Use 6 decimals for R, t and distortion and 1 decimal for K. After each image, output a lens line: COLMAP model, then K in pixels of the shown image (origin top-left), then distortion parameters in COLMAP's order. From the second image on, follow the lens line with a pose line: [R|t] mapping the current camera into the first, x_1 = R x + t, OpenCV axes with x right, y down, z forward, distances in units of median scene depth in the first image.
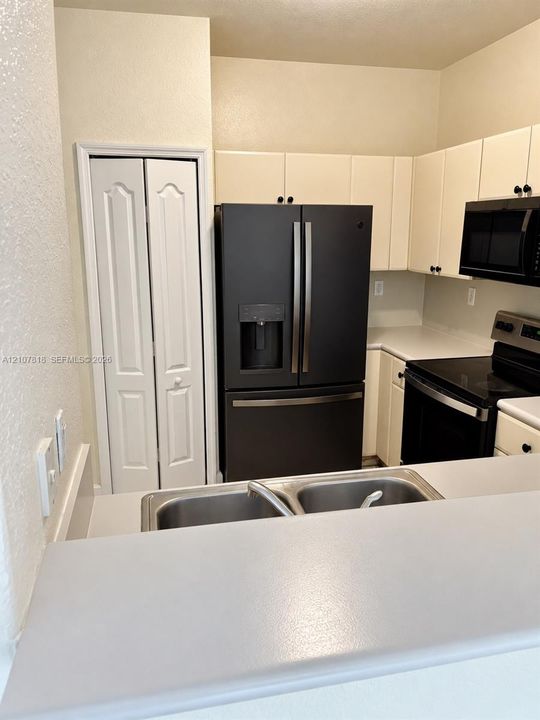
lens RADIAL K [[542.4, 0, 266.2], [0, 542.4, 358.4], [0, 0, 1]] dist [0.003687, 0.001101]
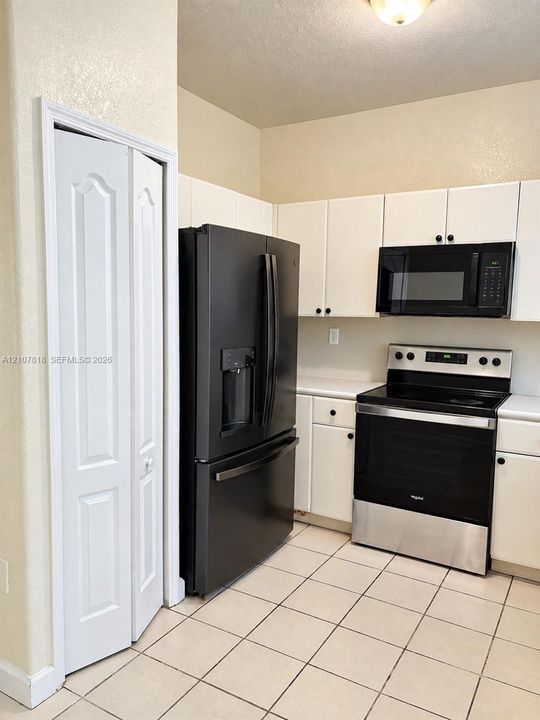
lens RADIAL K [[542.4, 0, 268.5], [0, 542.4, 363.3], [0, 0, 1]] dist [0.003687, 0.001101]
pose [[0.694796, -0.069415, 0.715849, -0.604126], [0.152780, 0.986860, -0.052592, -0.028129], [-0.702792, 0.145908, 0.696272, 0.415867]]
